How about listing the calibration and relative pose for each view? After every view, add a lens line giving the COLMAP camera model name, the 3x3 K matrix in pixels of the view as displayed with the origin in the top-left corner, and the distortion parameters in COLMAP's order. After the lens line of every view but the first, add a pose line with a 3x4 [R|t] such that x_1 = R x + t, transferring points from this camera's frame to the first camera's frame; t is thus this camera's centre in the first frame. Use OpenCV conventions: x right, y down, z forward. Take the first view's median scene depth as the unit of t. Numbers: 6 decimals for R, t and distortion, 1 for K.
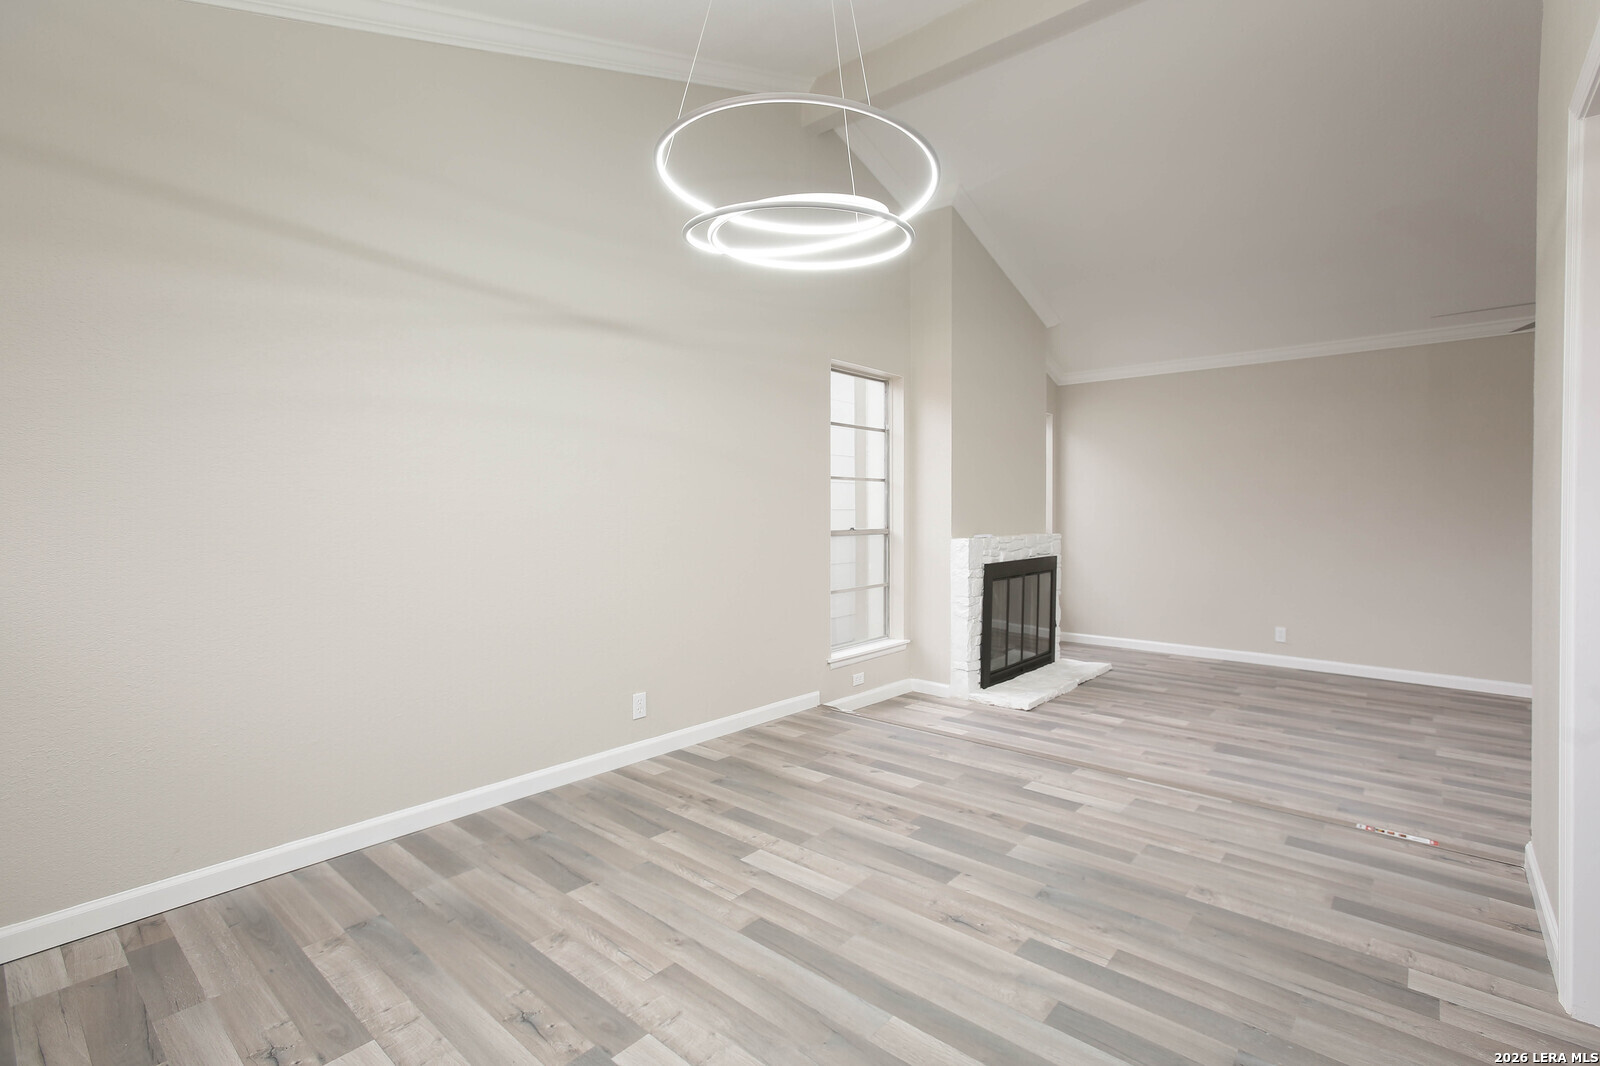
lens RADIAL K [[734.8, 0, 820.7], [0, 734.8, 516.1], [0, 0, 1]] dist [-0.023612, 0.016171]
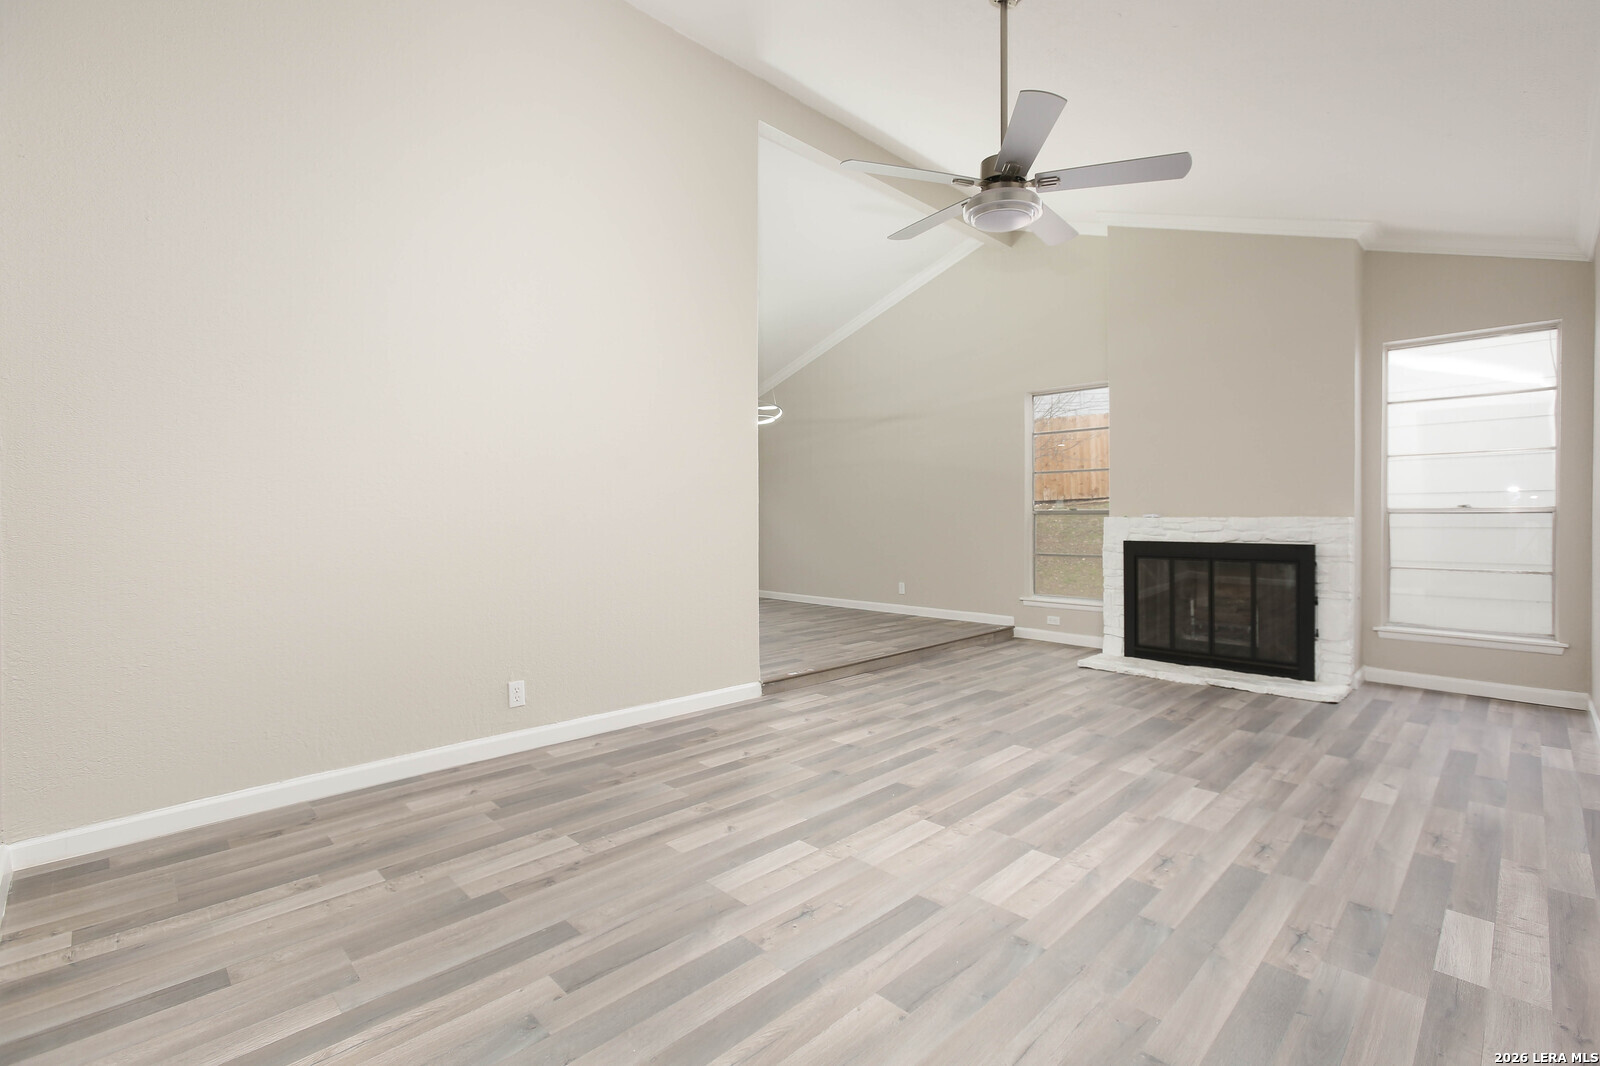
lens RADIAL K [[734.8, 0, 820.7], [0, 734.8, 516.1], [0, 0, 1]] dist [-0.023612, 0.016171]
pose [[-0.069371, 0.005393, -0.997576, 1.773508], [-0.006986, 0.999958, 0.005891, 0.034398], [0.997566, 0.007377, -0.069331, 0.812153]]
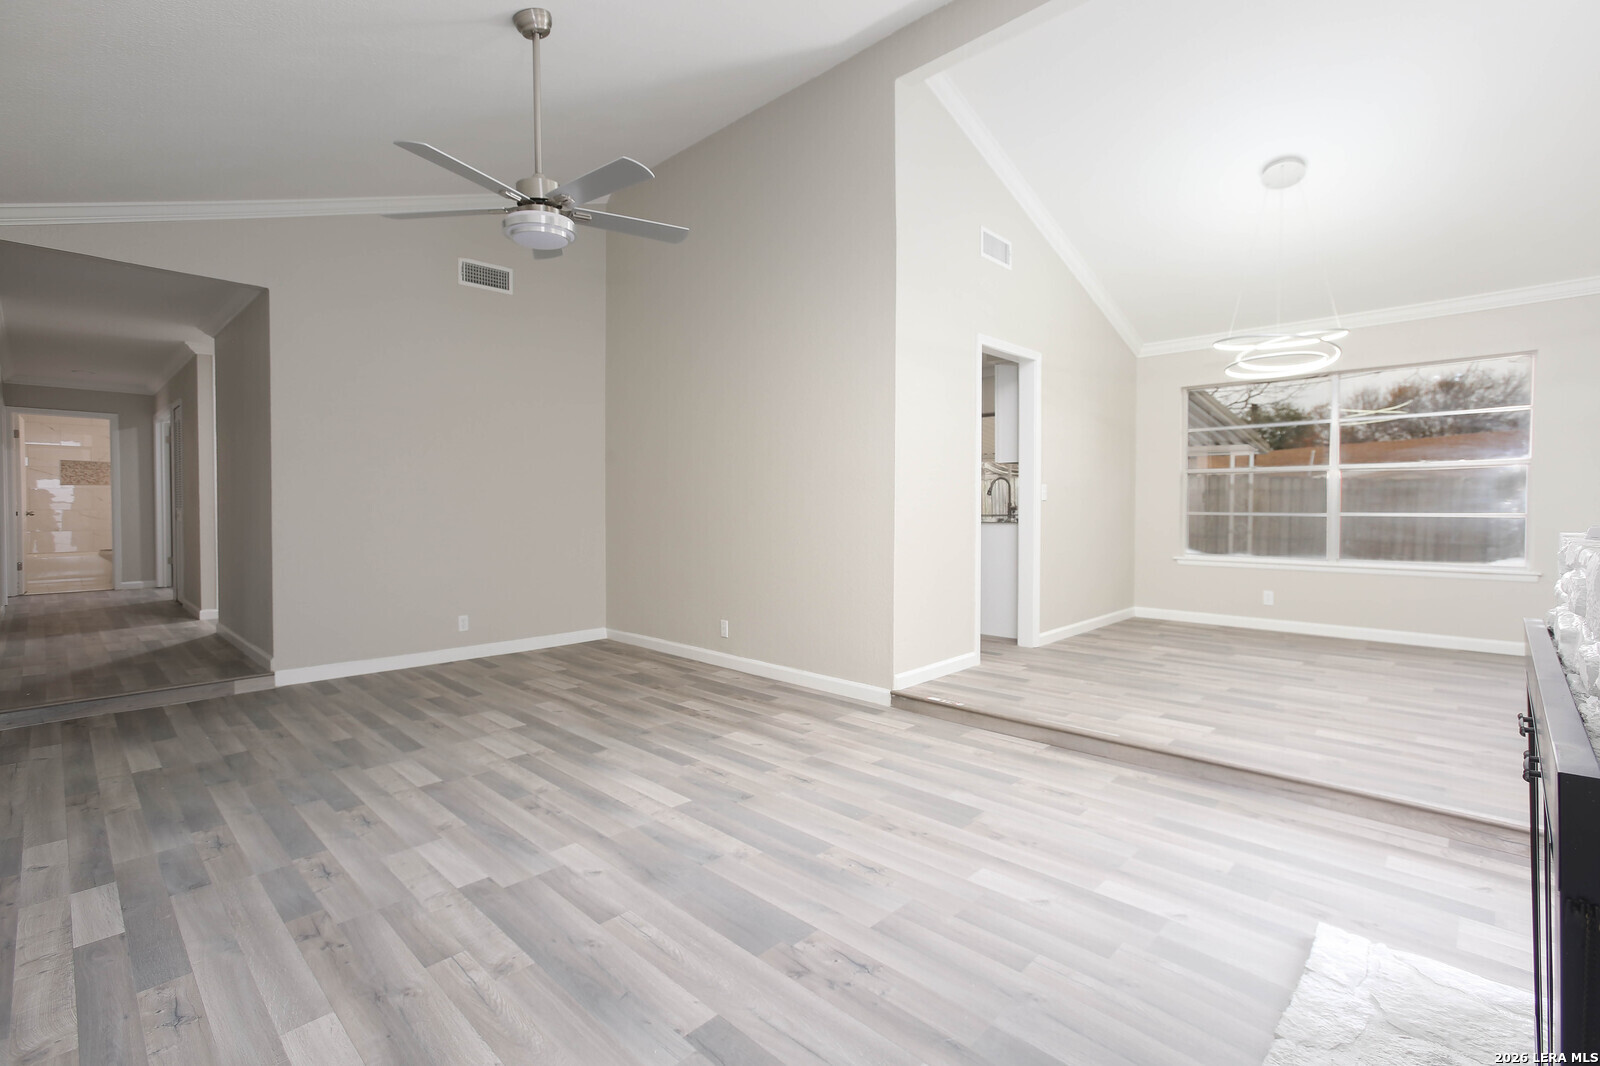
lens RADIAL K [[734.8, 0, 820.7], [0, 734.8, 516.1], [0, 0, 1]] dist [-0.023612, 0.016171]
pose [[-0.998613, 0.006879, 0.052195, 0.665965], [0.008414, 0.999537, 0.029252, 0.008129], [-0.051970, 0.029650, -0.998208, 1.737727]]
